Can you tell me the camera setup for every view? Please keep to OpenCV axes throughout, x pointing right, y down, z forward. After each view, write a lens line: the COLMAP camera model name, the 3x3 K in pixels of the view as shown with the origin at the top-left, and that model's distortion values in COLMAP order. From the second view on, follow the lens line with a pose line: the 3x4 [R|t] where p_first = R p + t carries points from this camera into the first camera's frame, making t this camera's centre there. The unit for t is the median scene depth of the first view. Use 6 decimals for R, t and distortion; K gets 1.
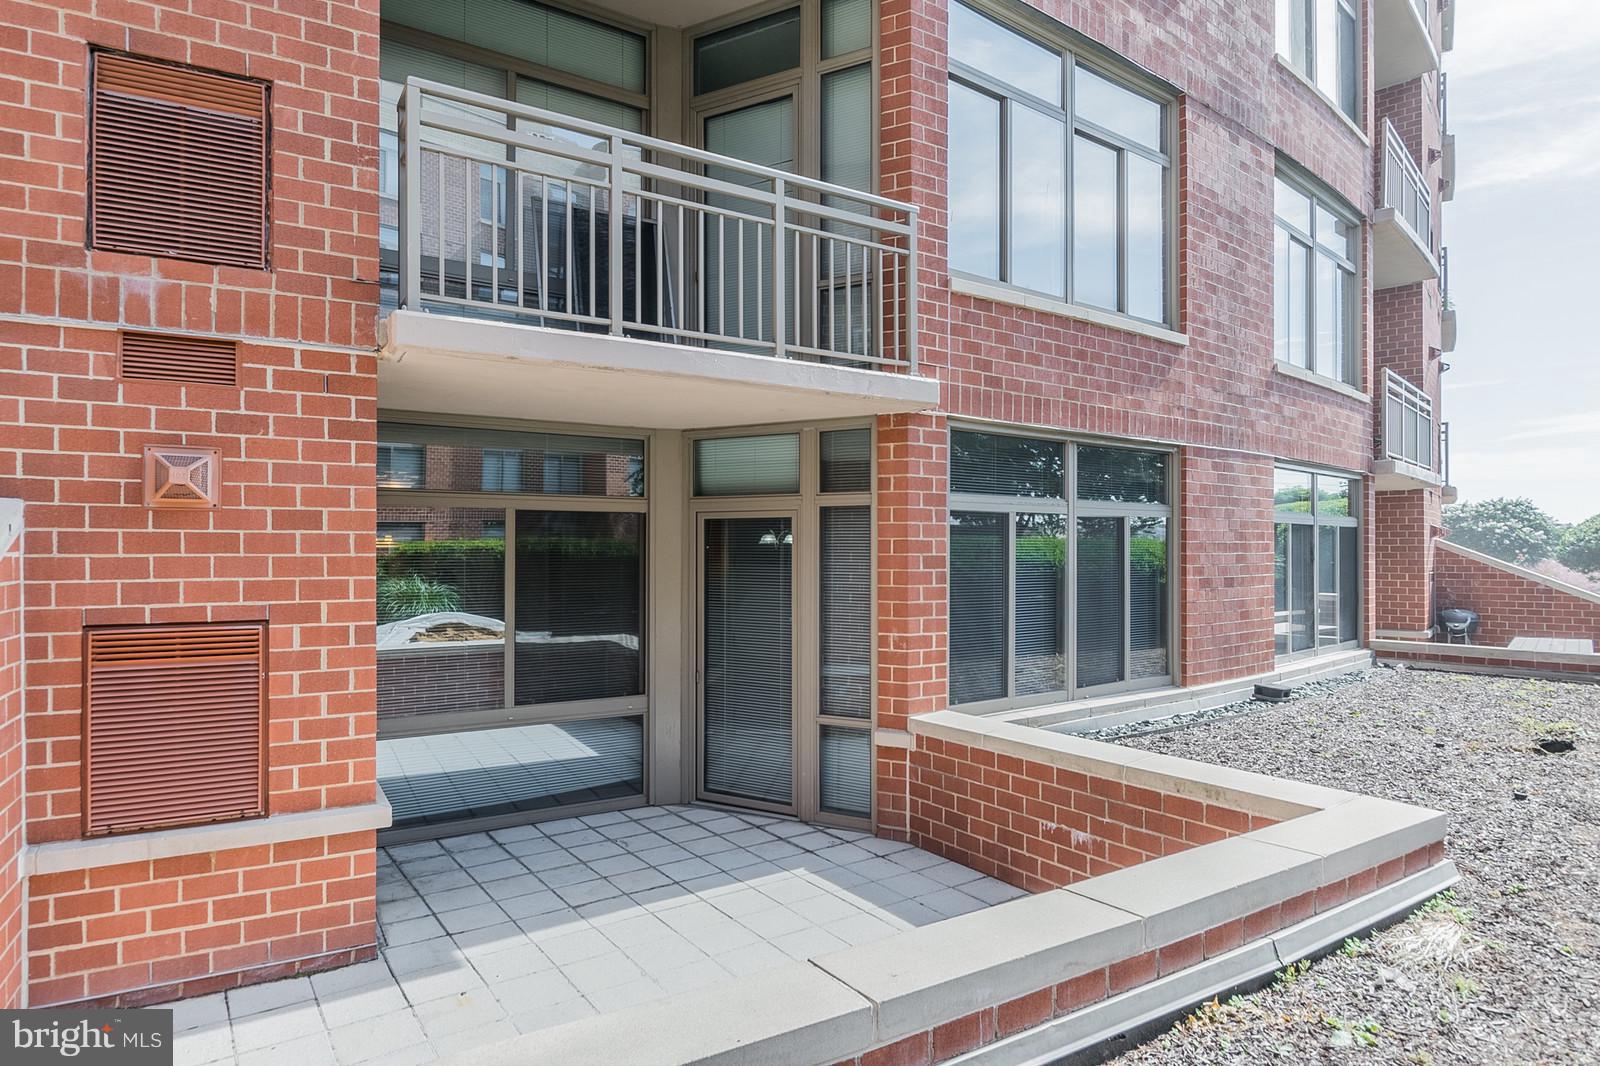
lens RADIAL K [[871.6, 0, 765.5], [0, 871.6, 596.5], [0, 0, 1]] dist [-0.005784, -0.001117]
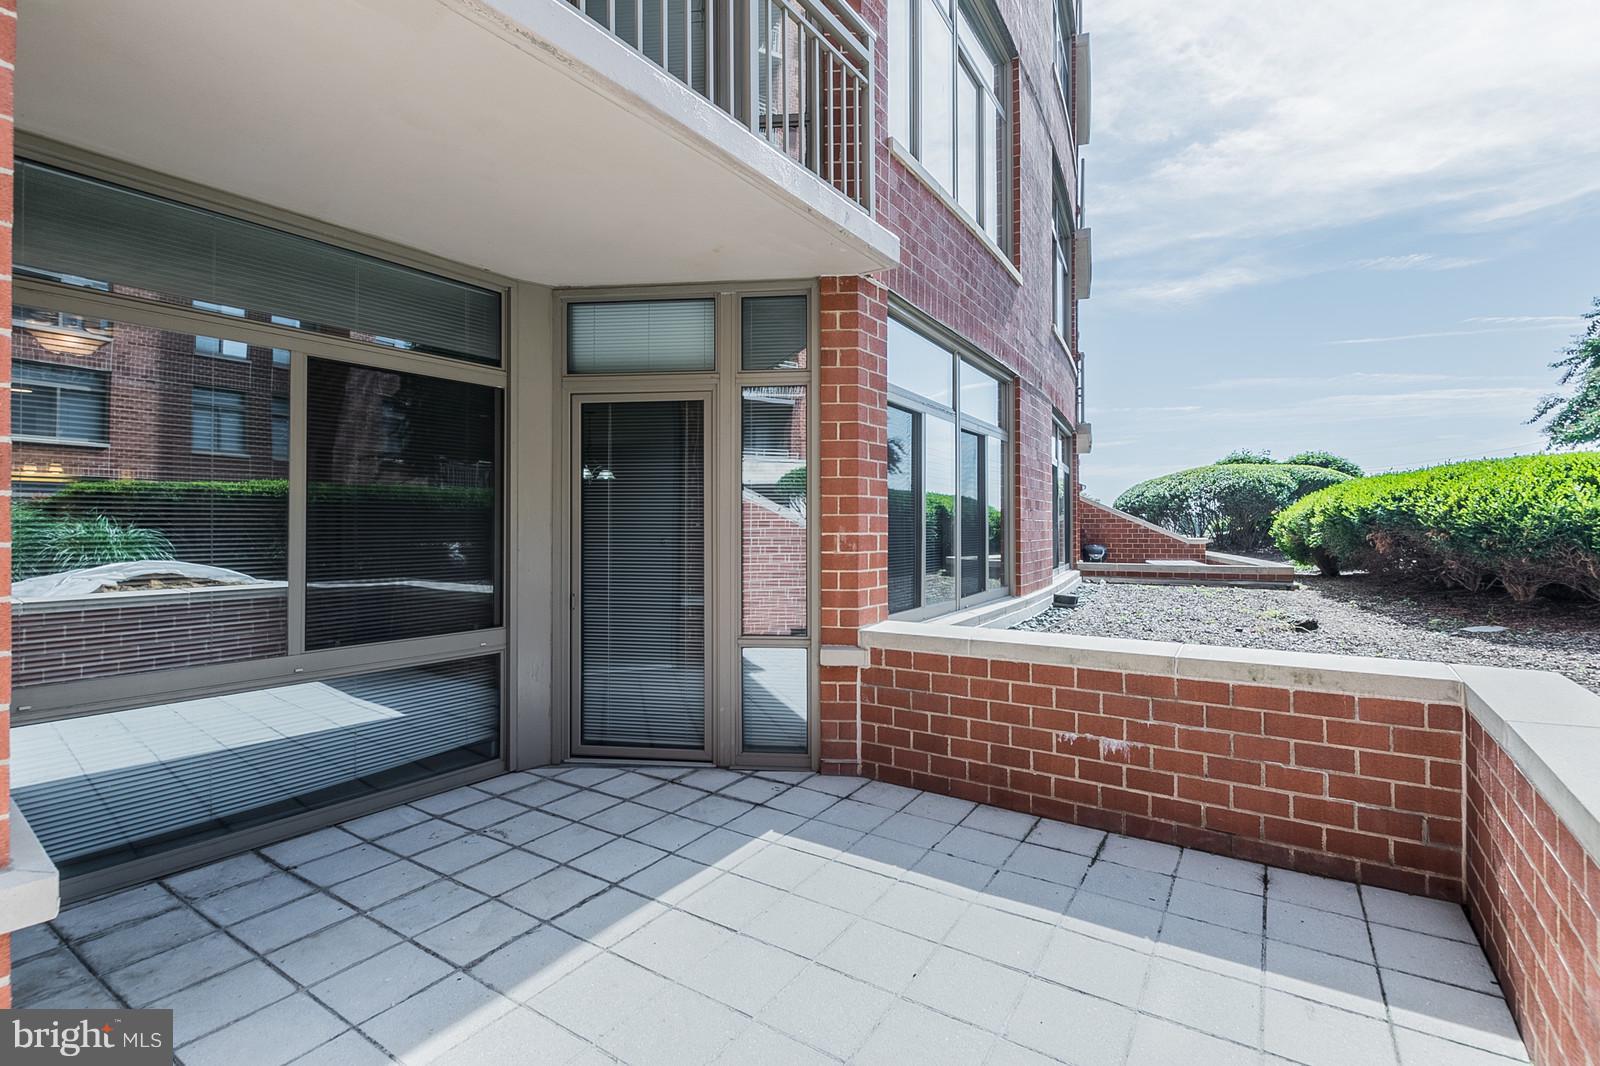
lens RADIAL K [[701.9, 0, 799.5], [0, 701.9, 544.2], [0, 0, 1]] dist [0.000718, -0.001692]
pose [[0.918579, -0.009619, 0.395120, -0.164674], [0.019857, 0.999564, -0.021830, 0.068317], [-0.394738, 0.027899, 0.918370, 0.384542]]
